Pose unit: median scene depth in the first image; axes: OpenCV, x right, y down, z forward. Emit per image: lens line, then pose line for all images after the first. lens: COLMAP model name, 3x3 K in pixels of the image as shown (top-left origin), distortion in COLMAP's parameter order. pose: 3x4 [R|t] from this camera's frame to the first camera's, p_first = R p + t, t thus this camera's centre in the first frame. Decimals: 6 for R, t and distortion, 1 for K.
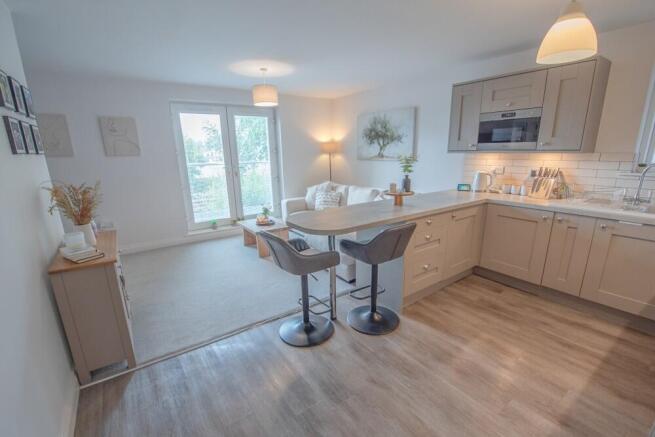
lens RADIAL K [[291.7, 0, 330.2], [0, 291.7, 229.9], [0, 0, 1]] dist [-0.023299, -0.000228]
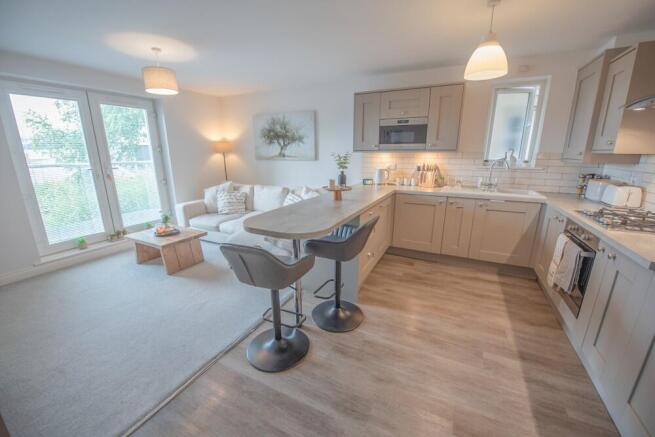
lens RADIAL K [[259.5, 0, 327.5], [0, 259.5, 218.5], [0, 0, 1]] dist [-0.018401, -0.002644]
pose [[0.883044, -0.101220, 0.458245, -0.191482], [0.110300, 0.993874, 0.006984, -0.024809], [-0.456144, 0.044378, 0.888799, 0.155431]]
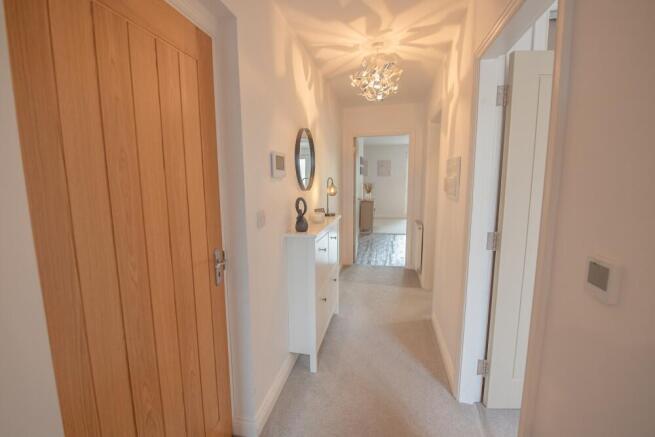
lens RADIAL K [[259.5, 0, 327.5], [0, 259.5, 218.5], [0, 0, 1]] dist [-0.018401, -0.002644]
pose [[0.667164, 0.128840, -0.733684, 0.722186], [-0.204765, 0.978706, -0.014331, 0.262188], [0.716215, 0.159794, 0.679339, -0.905790]]
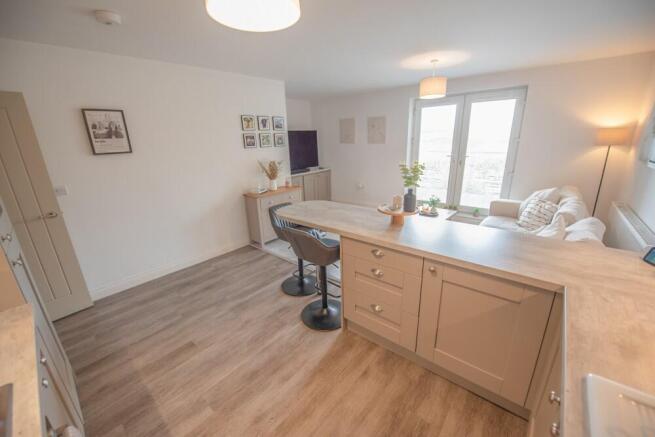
lens RADIAL K [[259.5, 0, 327.5], [0, 259.5, 218.5], [0, 0, 1]] dist [-0.018401, -0.002644]
pose [[0.245706, 0.296727, -0.922812, 0.682016], [-0.227170, 0.943111, 0.242768, -0.187477], [0.942349, 0.149986, 0.299135, 0.500881]]
